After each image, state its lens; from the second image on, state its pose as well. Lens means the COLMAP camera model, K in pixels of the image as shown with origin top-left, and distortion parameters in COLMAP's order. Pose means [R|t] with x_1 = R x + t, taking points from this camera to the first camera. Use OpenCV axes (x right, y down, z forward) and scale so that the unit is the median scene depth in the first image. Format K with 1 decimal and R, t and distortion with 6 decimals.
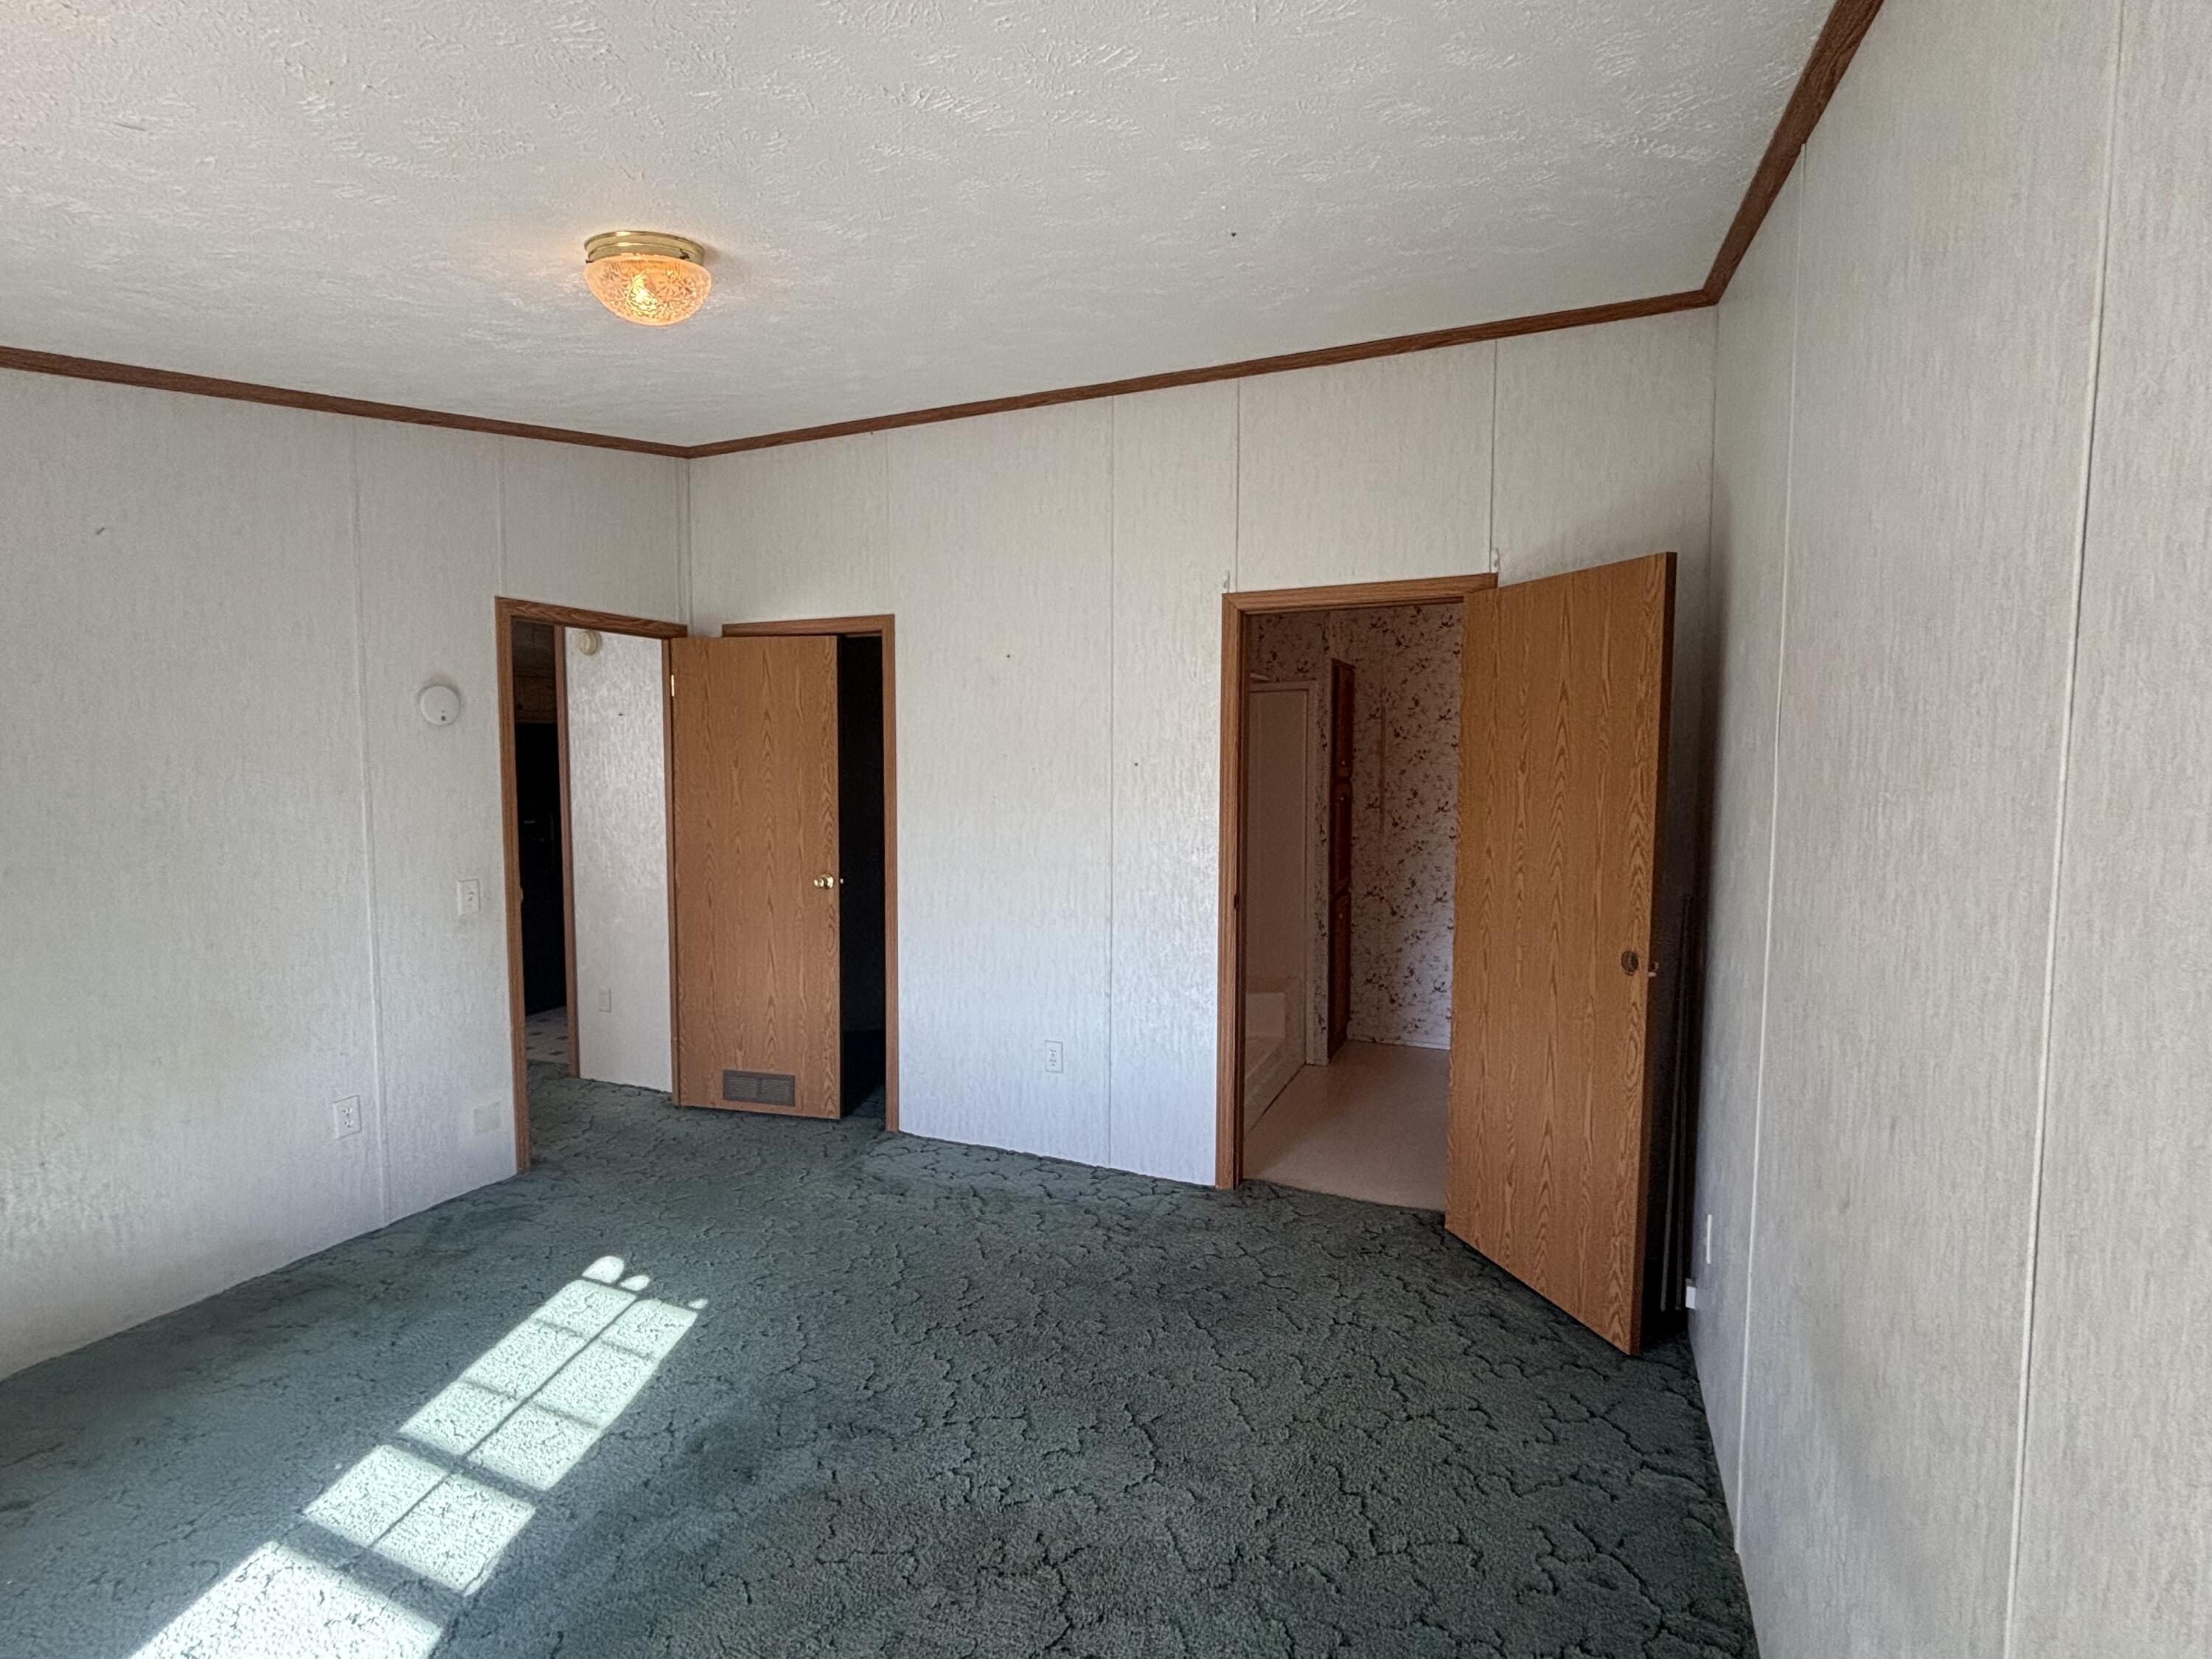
lens RADIAL K [[1040.1, 0, 1096.8], [0, 1040.1, 818.9], [0, 0, 1]] dist [-0.017160, 0.002933]
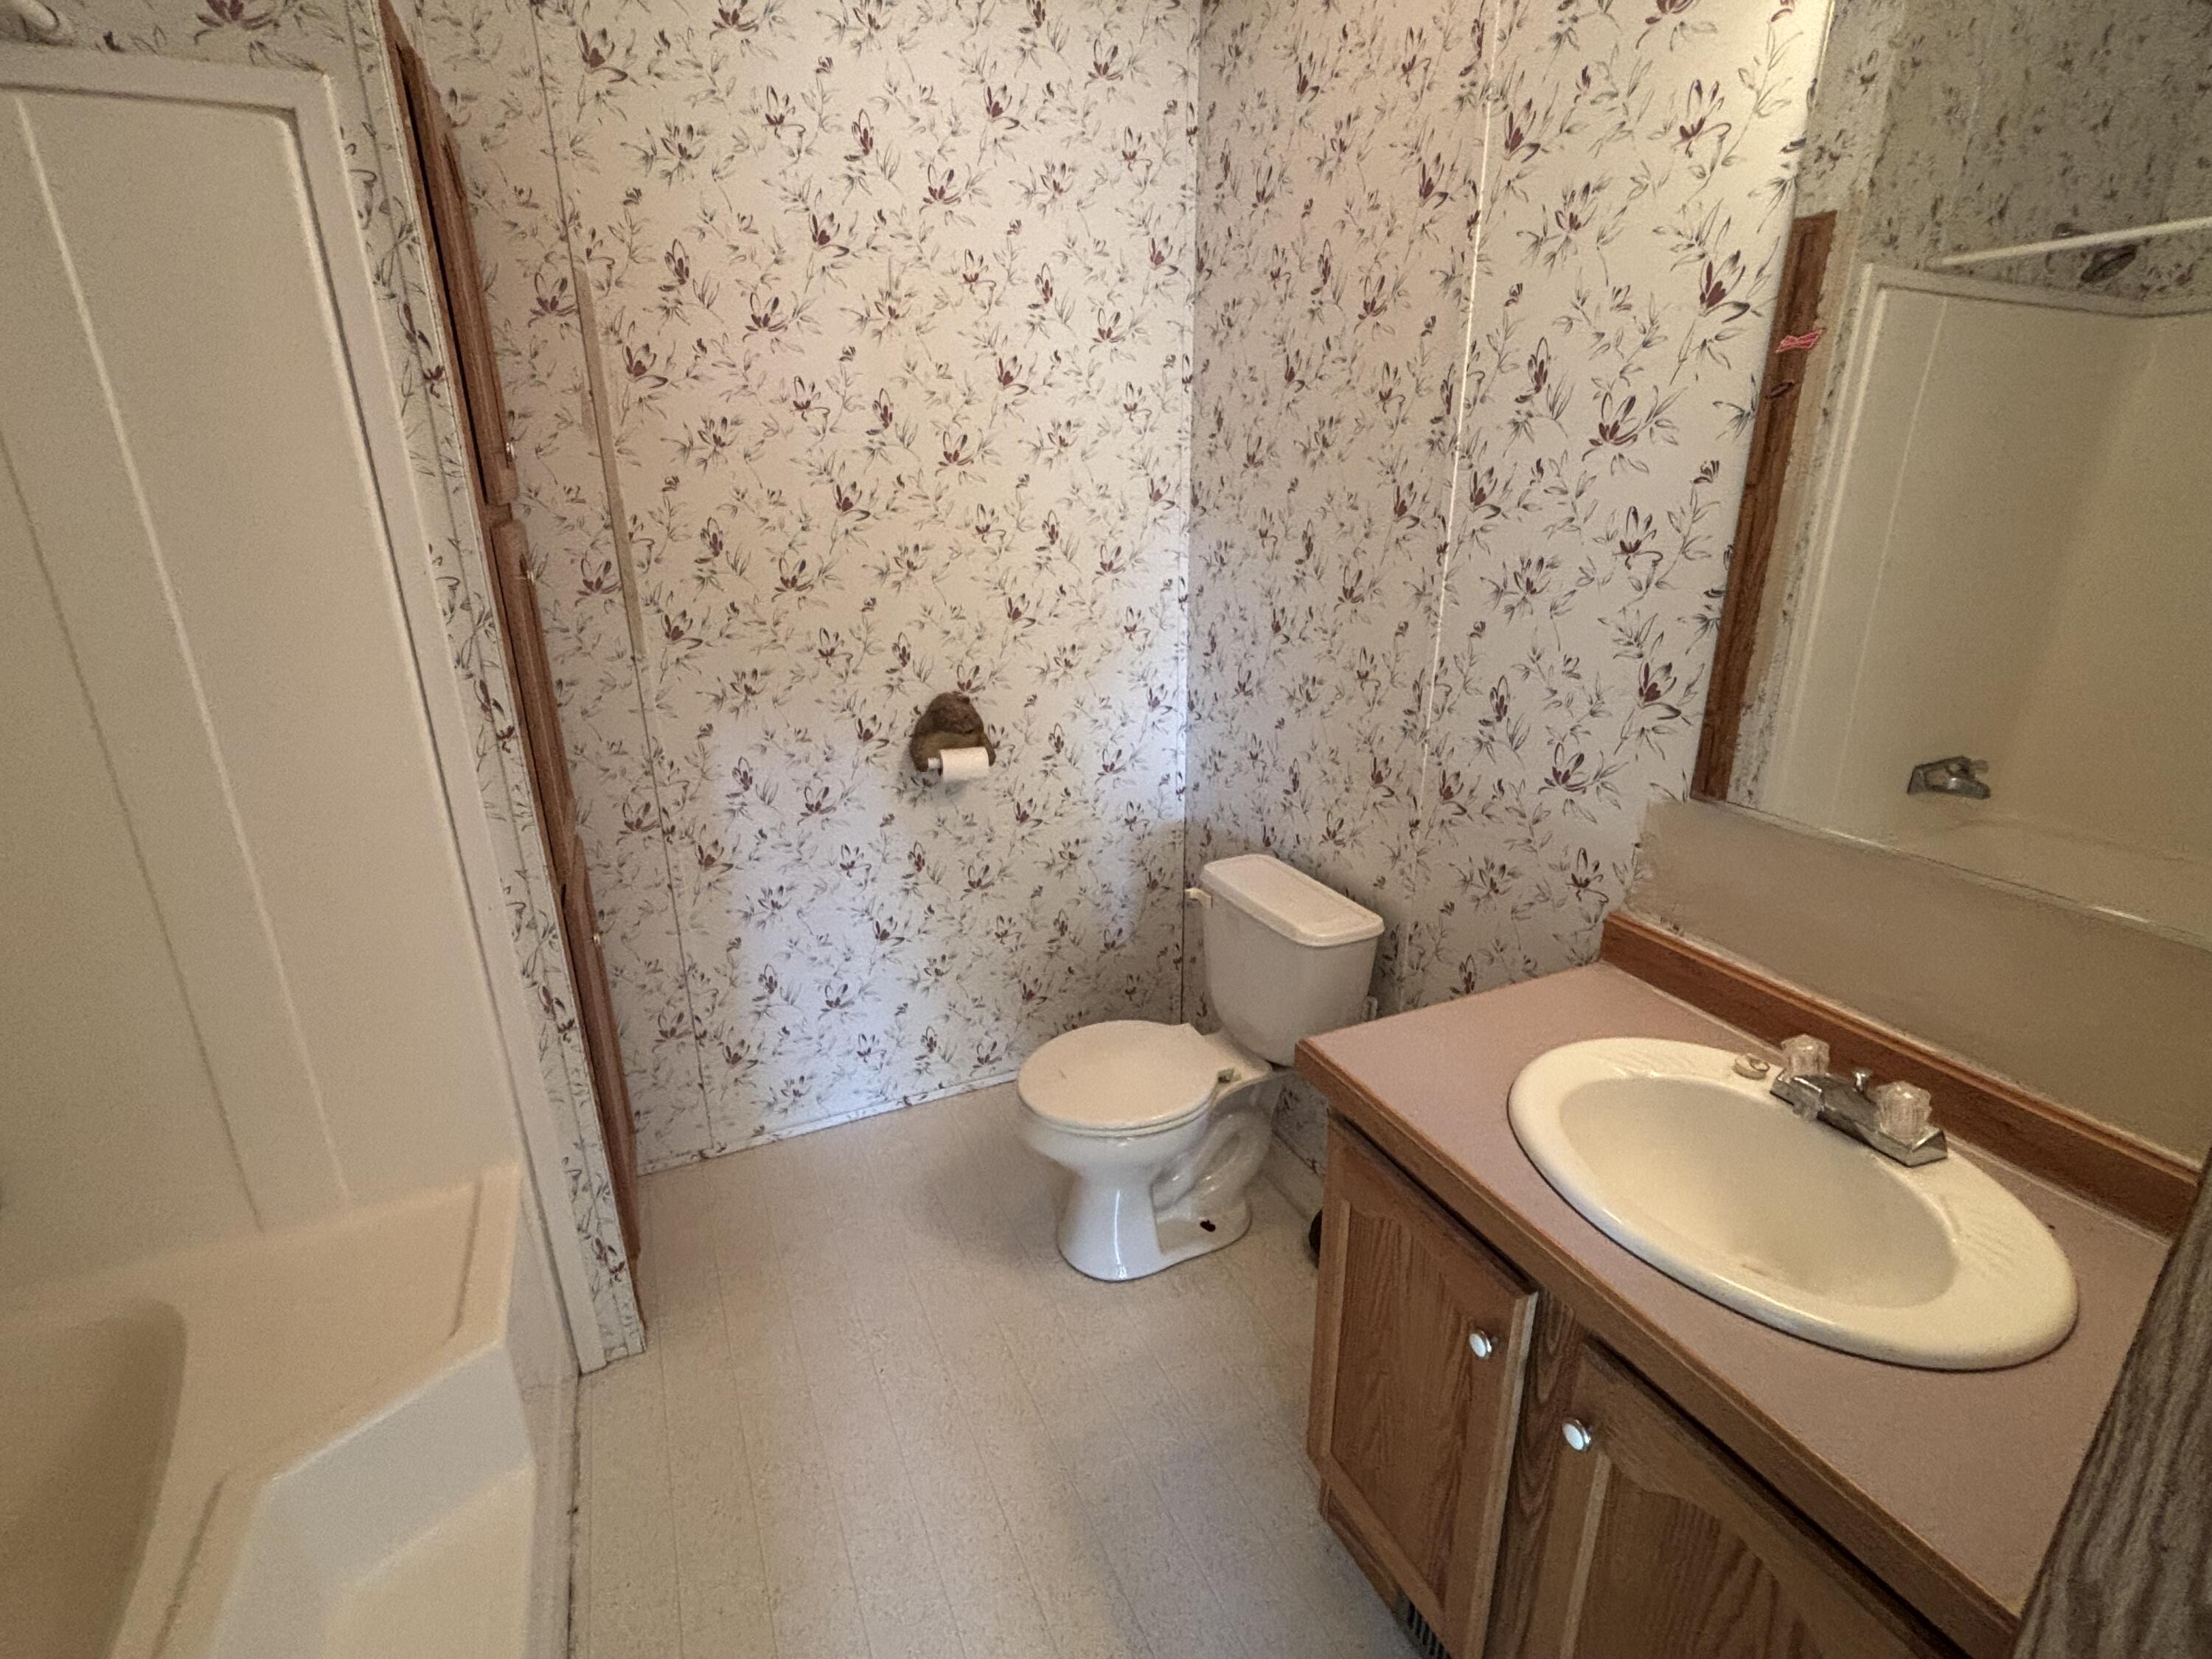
lens RADIAL K [[1040.1, 0, 1139.1], [0, 1040.1, 862.6], [0, 0, 1]] dist [-0.017160, 0.002933]
pose [[0.655475, -0.248508, 0.713159, 0.154899], [0.041830, 0.954808, 0.294266, -0.025697], [-0.754057, -0.163052, 0.636248, 0.861724]]
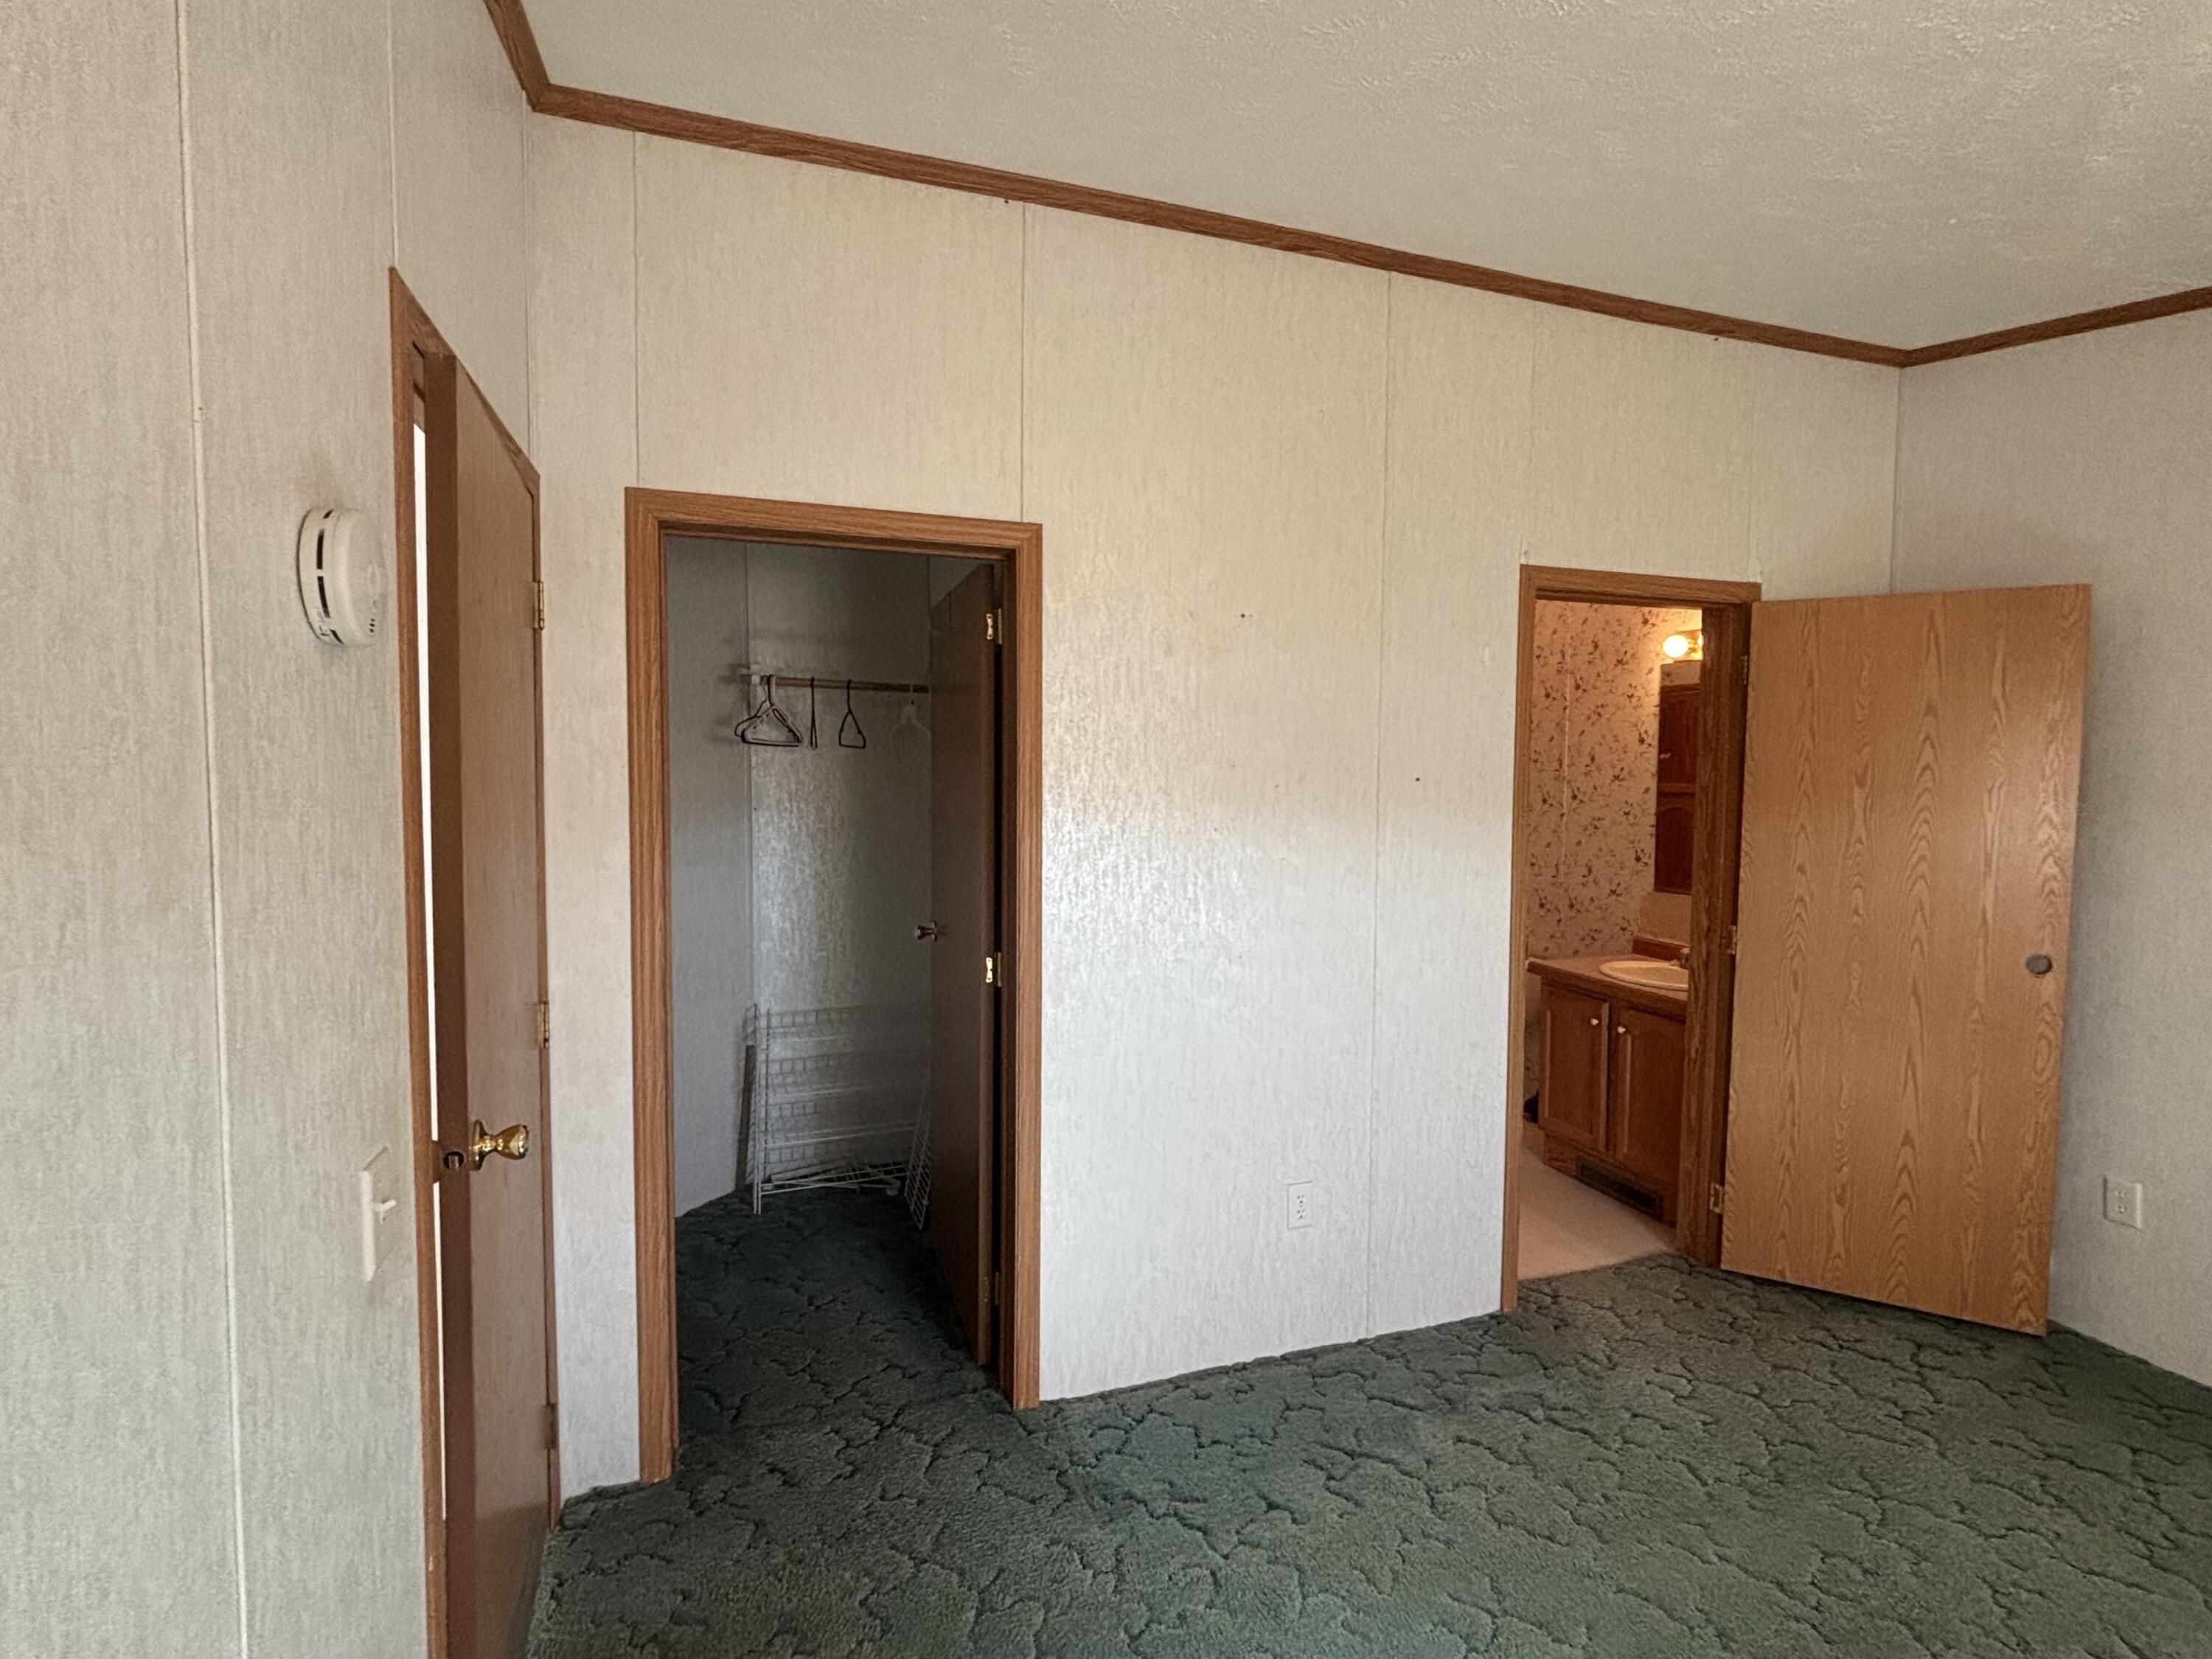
lens RADIAL K [[1040.1, 0, 1128.6], [0, 1040.1, 824.0], [0, 0, 1]] dist [-0.017160, 0.002933]
pose [[0.734411, -0.029089, 0.678082, -0.559608], [0.038176, 0.999270, 0.001520, -0.027850], [-0.677631, 0.024770, 0.734985, 0.541374]]
